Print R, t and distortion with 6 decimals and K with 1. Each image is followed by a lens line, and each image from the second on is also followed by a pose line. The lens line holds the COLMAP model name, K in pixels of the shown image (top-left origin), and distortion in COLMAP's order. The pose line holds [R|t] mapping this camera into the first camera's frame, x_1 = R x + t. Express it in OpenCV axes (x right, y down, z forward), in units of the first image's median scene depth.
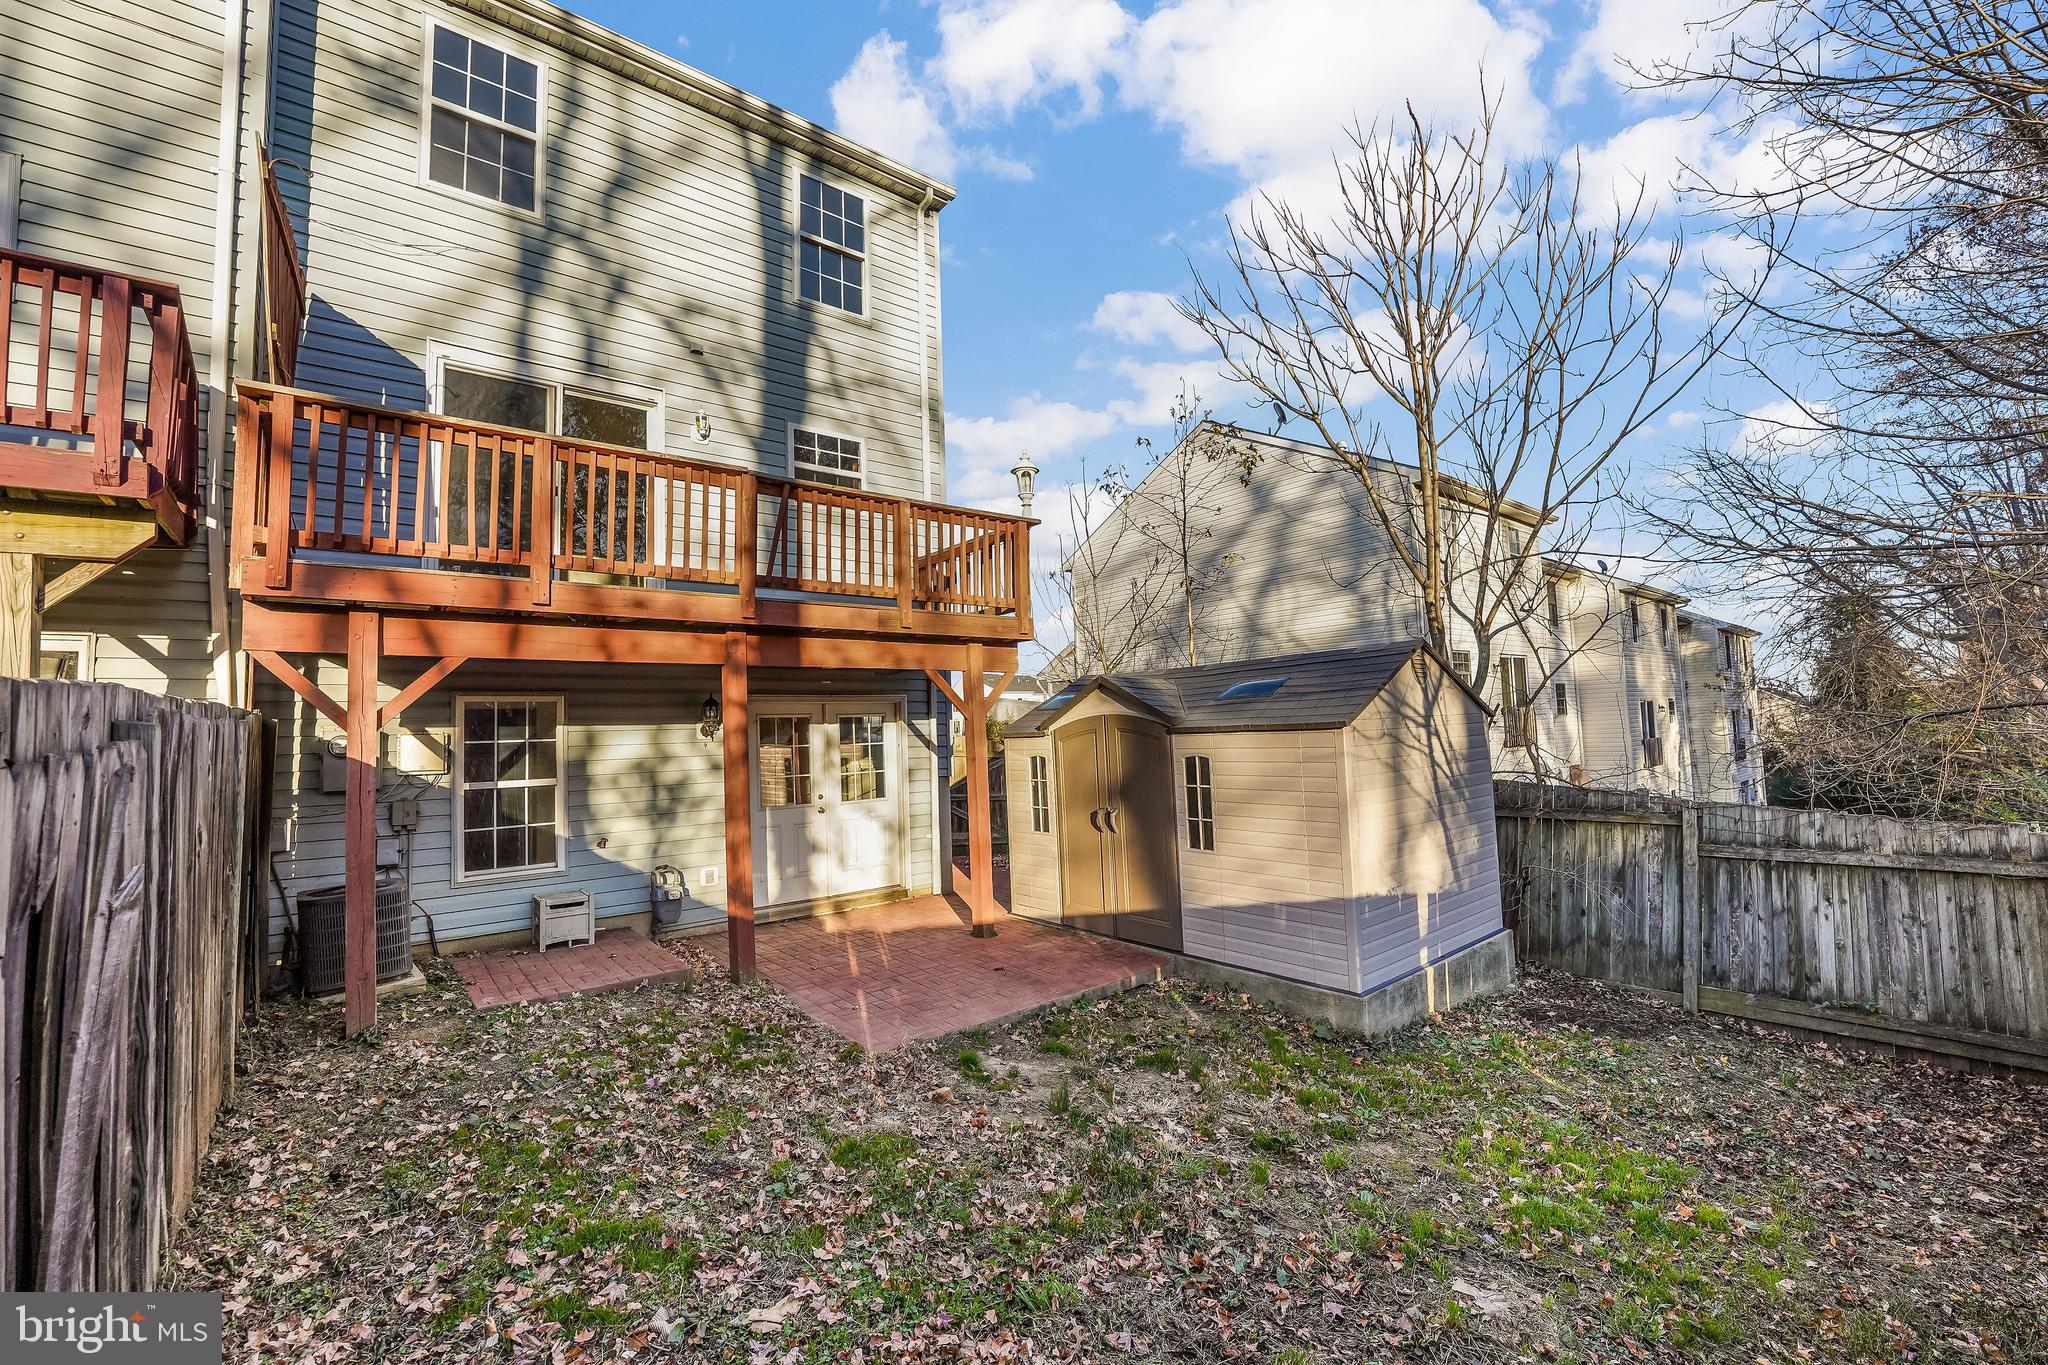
lens RADIAL K [[831.2, 0, 1027.6], [0, 831.2, 677.8], [0, 0, 1]] dist [-0.031860, 0.004705]
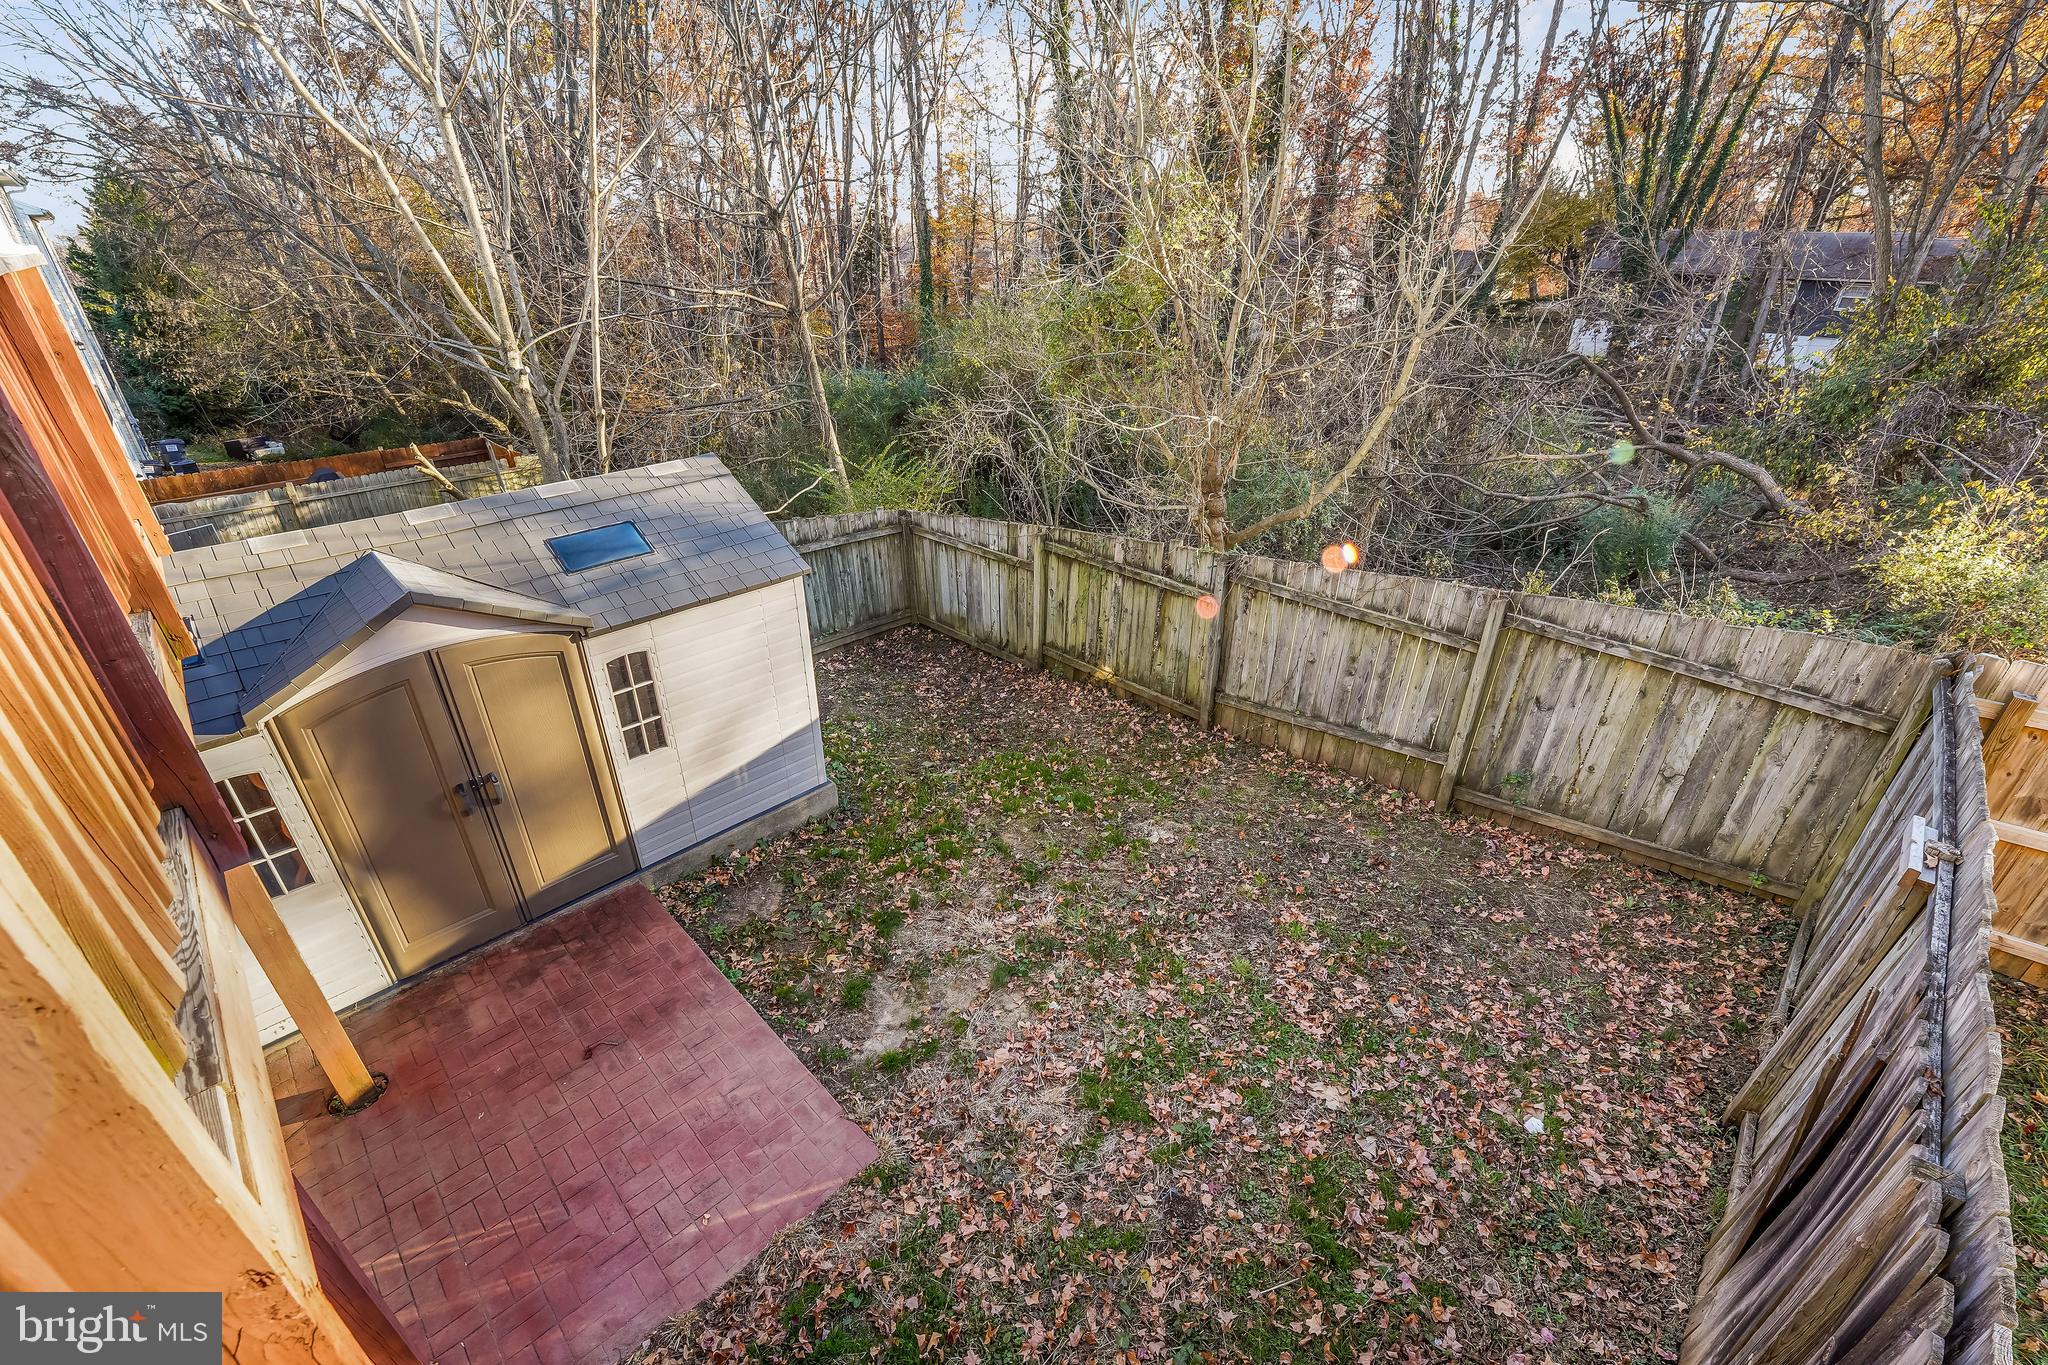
lens RADIAL K [[831.2, 0, 1025.5], [0, 831.2, 672.4], [0, 0, 1]] dist [-0.031860, 0.004705]
pose [[-0.101376, -0.425582, 0.899224, -0.549120], [-0.063796, 0.904801, 0.421029, -0.245022], [-0.992801, -0.014685, -0.118876, 0.727335]]
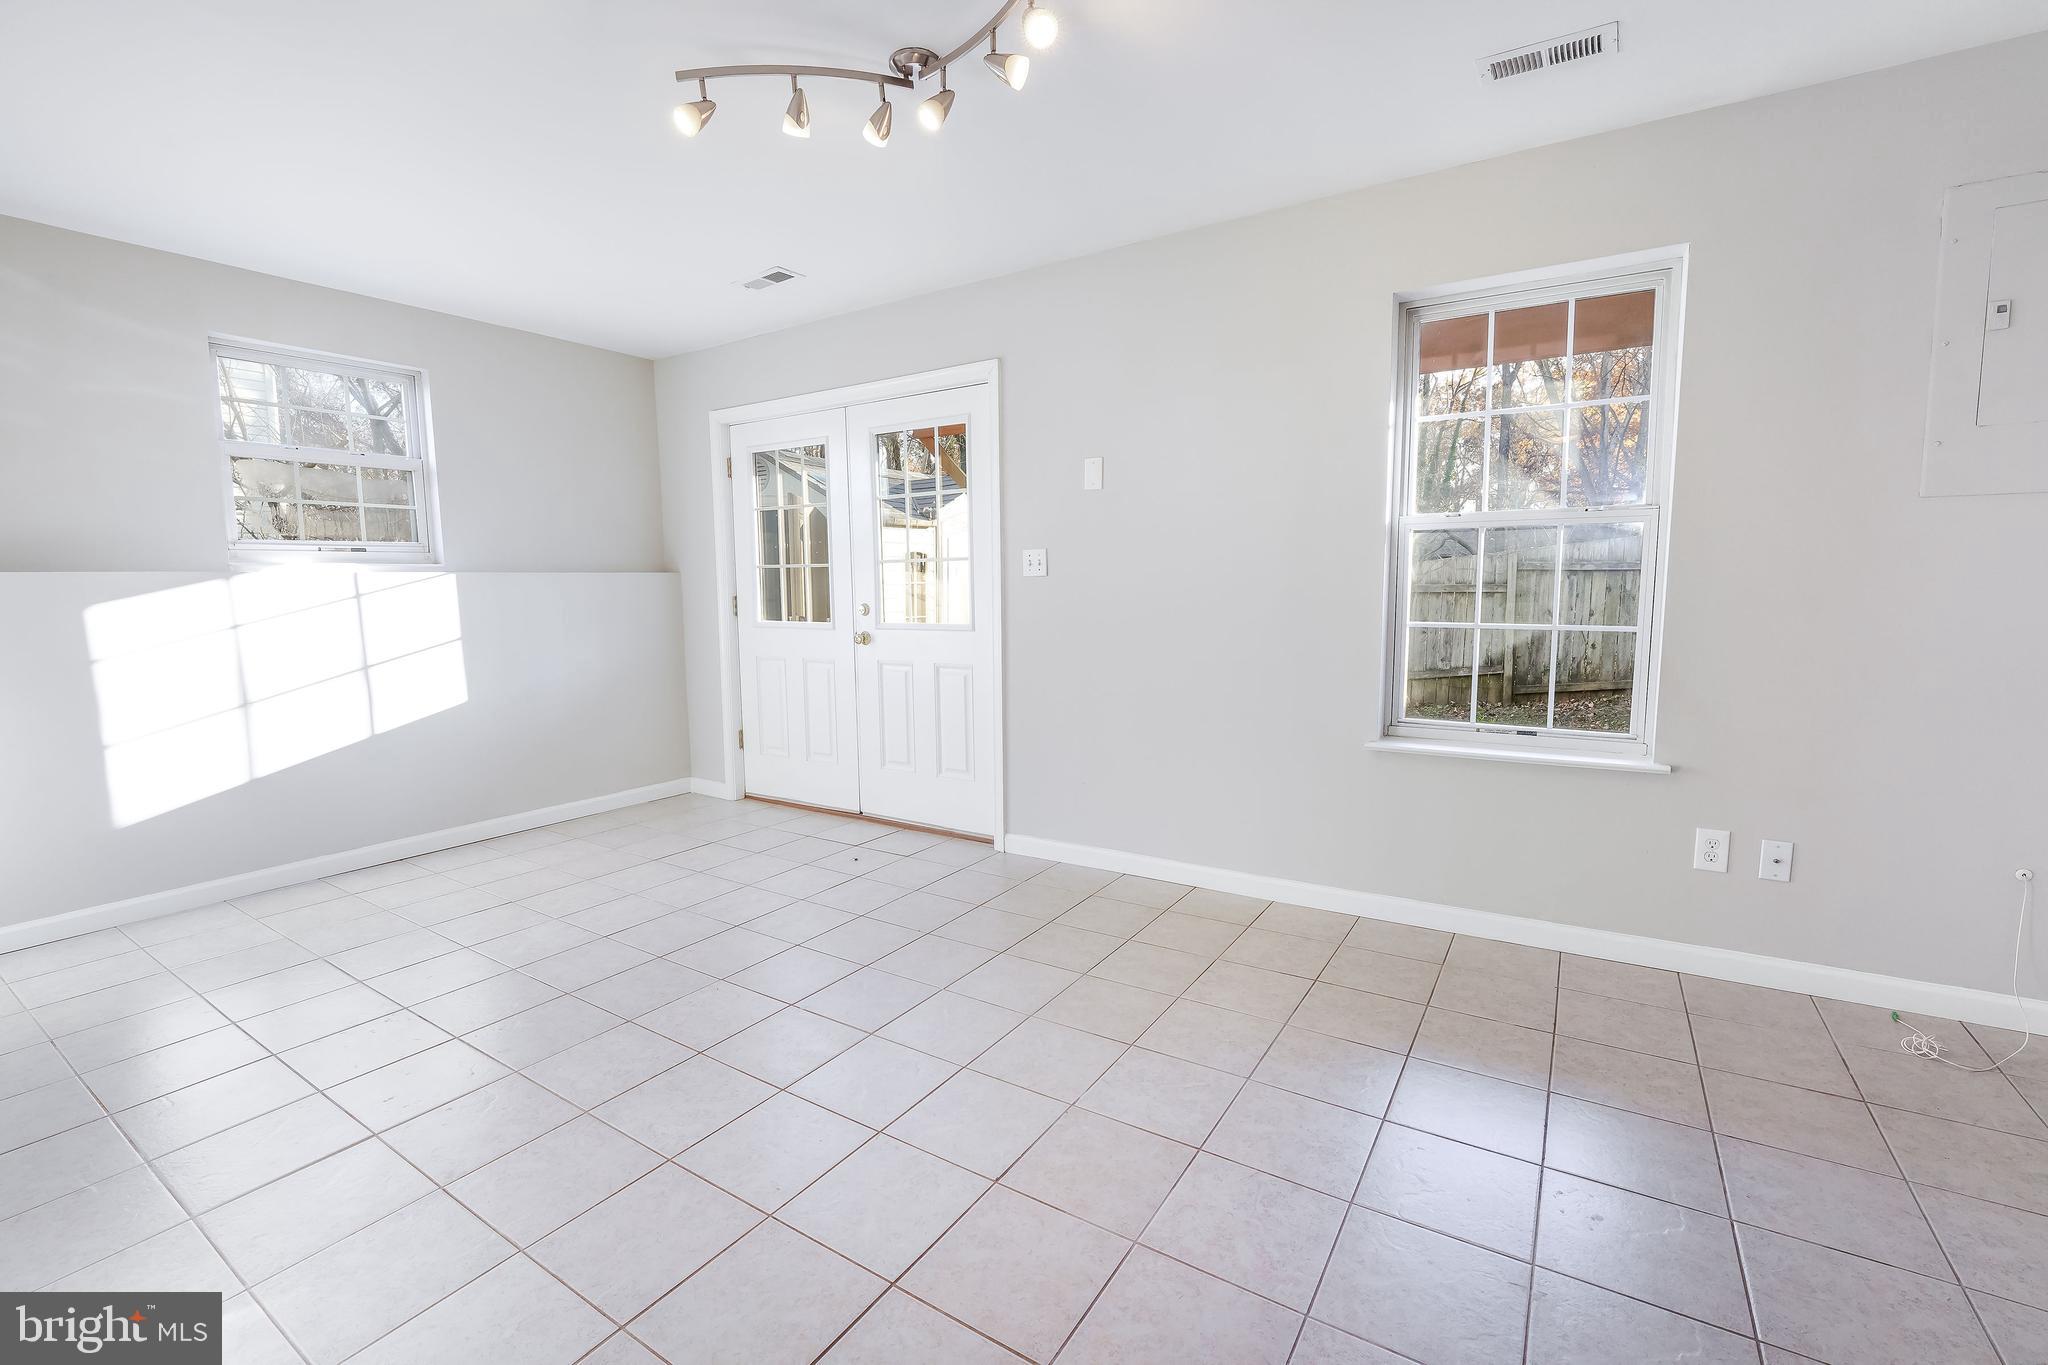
lens RADIAL K [[875.6, 0, 1019.4], [0, 875.6, 676.5], [0, 0, 1]] dist [-0.022796, 0.001100]
pose [[-0.302933, -0.055691, 0.951383, -1.007908], [-0.039677, 0.998163, 0.045795, 0.215044], [-0.952185, -0.023875, -0.304586, 1.441595]]
